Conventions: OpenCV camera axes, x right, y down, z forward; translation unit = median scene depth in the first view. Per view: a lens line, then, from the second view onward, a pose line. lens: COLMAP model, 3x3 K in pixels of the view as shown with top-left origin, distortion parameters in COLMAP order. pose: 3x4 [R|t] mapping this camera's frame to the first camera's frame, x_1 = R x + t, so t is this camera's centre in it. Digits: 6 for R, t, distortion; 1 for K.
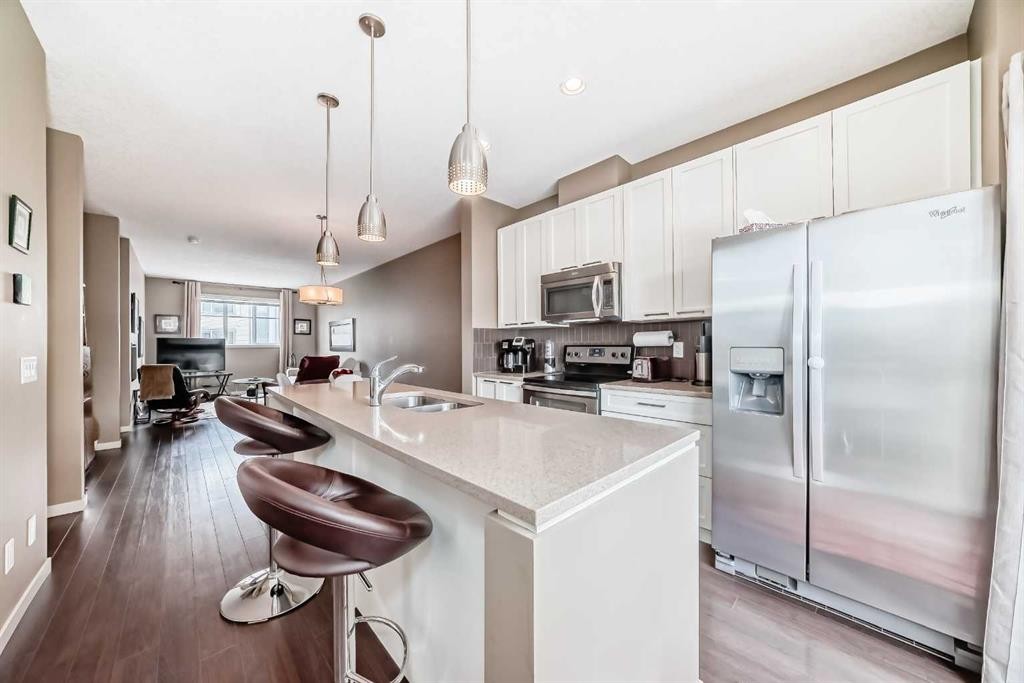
lens RADIAL K [[353.6, 0, 508.1], [0, 353.6, 344.2], [0, 0, 1]] dist [-0.007490, 0.000192]
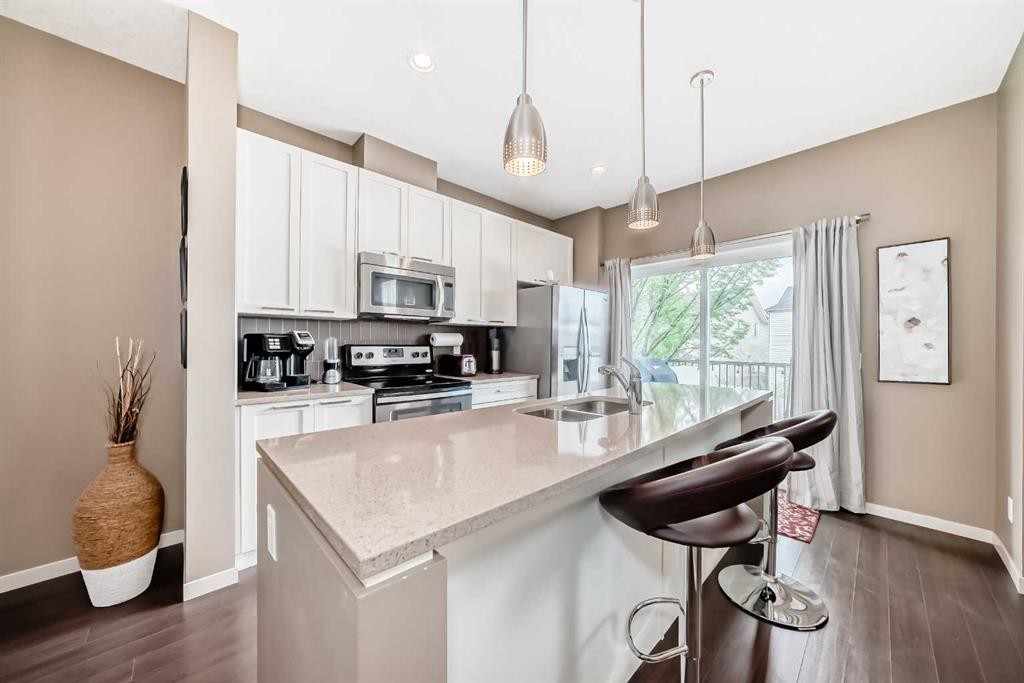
lens RADIAL K [[353.6, 0, 508.1], [0, 353.6, 344.2], [0, 0, 1]] dist [-0.007490, 0.000192]
pose [[-0.016953, 0.008611, 0.999819, -0.284699], [-0.006026, 0.999944, -0.008714, 0.003100], [-0.999838, -0.006173, -0.016900, 0.308175]]
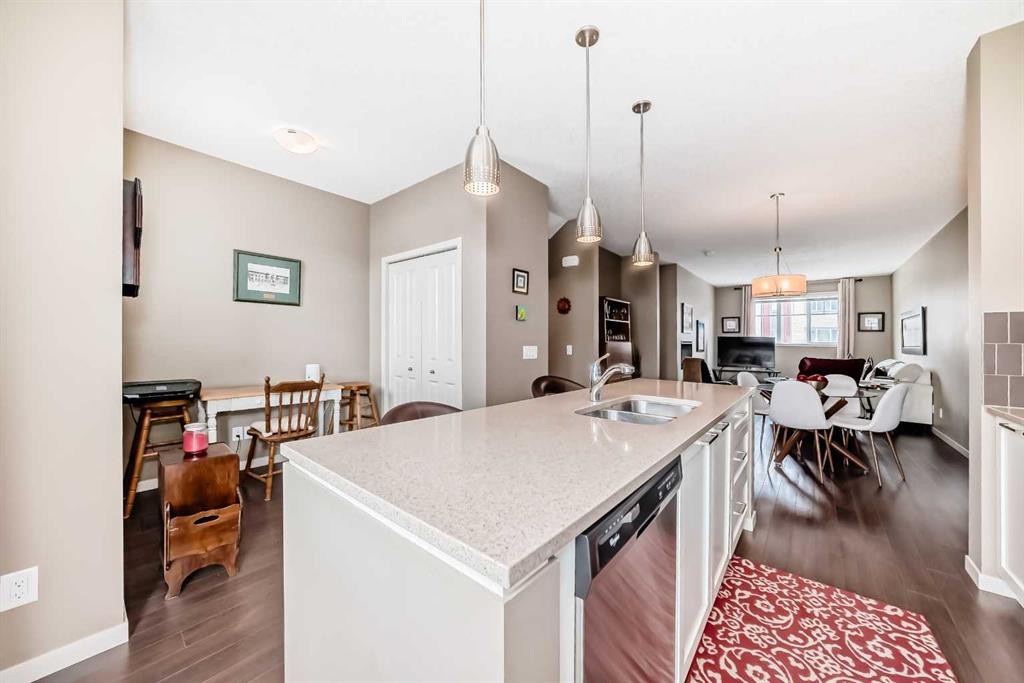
lens RADIAL K [[358.3, 0, 517.6], [0, 358.3, 327.7], [0, 0, 1]] dist [-0.016548, 0.000127]
pose [[0.122590, -0.029861, -0.992008, 0.139647], [-0.015033, 0.999377, -0.031941, 0.000926], [0.992343, 0.018828, 0.122065, 0.150080]]
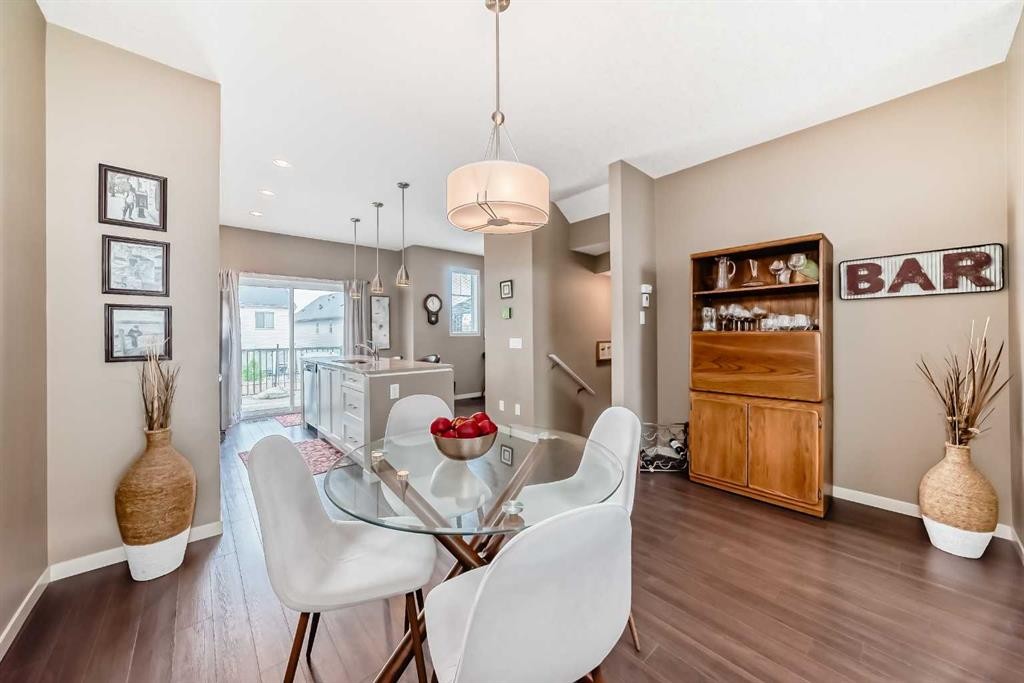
lens RADIAL K [[358.3, 0, 517.6], [0, 358.3, 327.7], [0, 0, 1]] dist [-0.016548, 0.000127]
pose [[-0.999726, 0.017955, 0.015016, -0.310641], [0.017661, 0.999654, -0.019502, 0.003361], [-0.015361, -0.019231, -0.999697, 0.773296]]
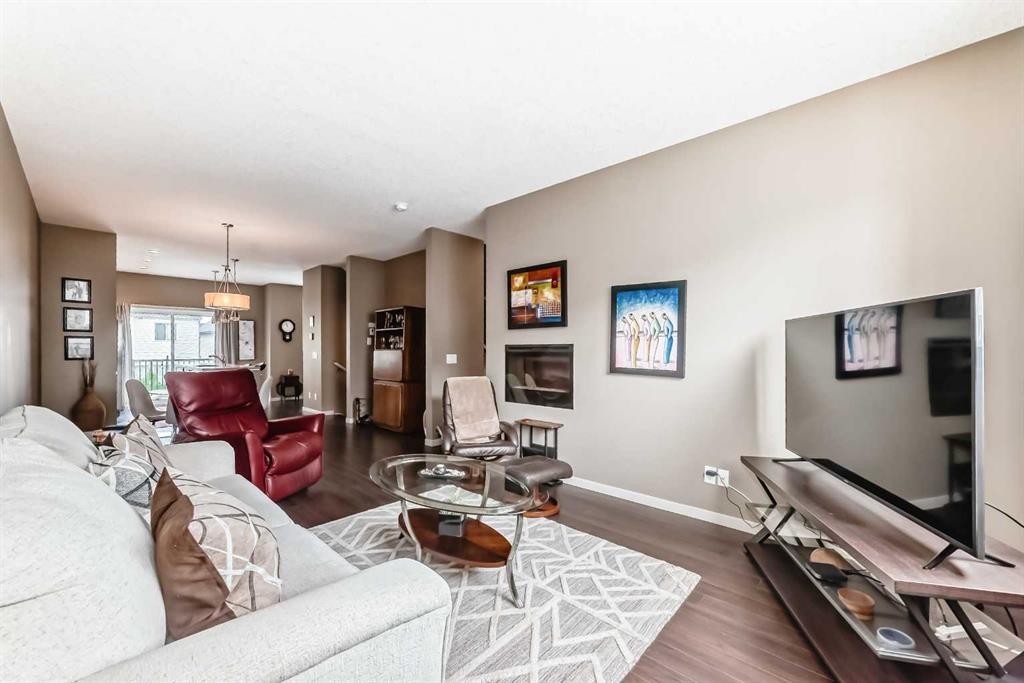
lens RADIAL K [[399.8, 0, 500.5], [0, 399.8, 347.8], [0, 0, 1]] dist [0.000255, -0.000026]
pose [[-0.998594, 0.005553, -0.052709, -0.702915], [0.005771, 0.999975, -0.003985, 0.003545], [0.052685, -0.004283, -0.998602, 1.229893]]
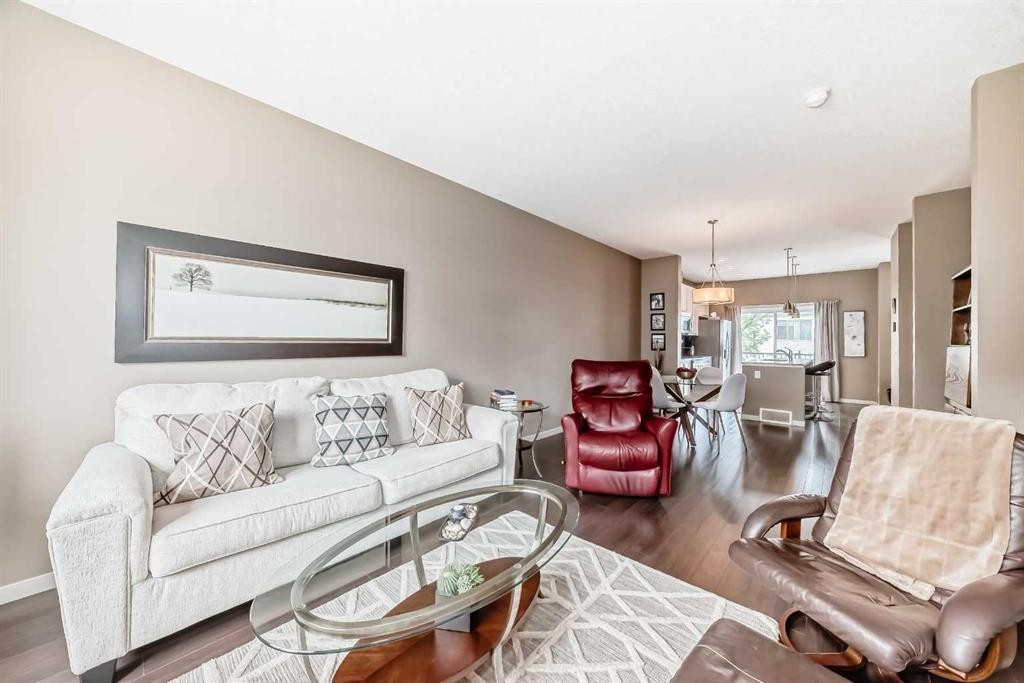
lens RADIAL K [[363.0, 0, 532.2], [0, 363.0, 340.0], [0, 0, 1]] dist [0.009542, 0.000019]
pose [[-0.122269, 0.012858, 0.992414, -0.854717], [-0.009119, 0.999859, -0.014078, 0.007697], [-0.992455, -0.010771, -0.122134, 0.927910]]
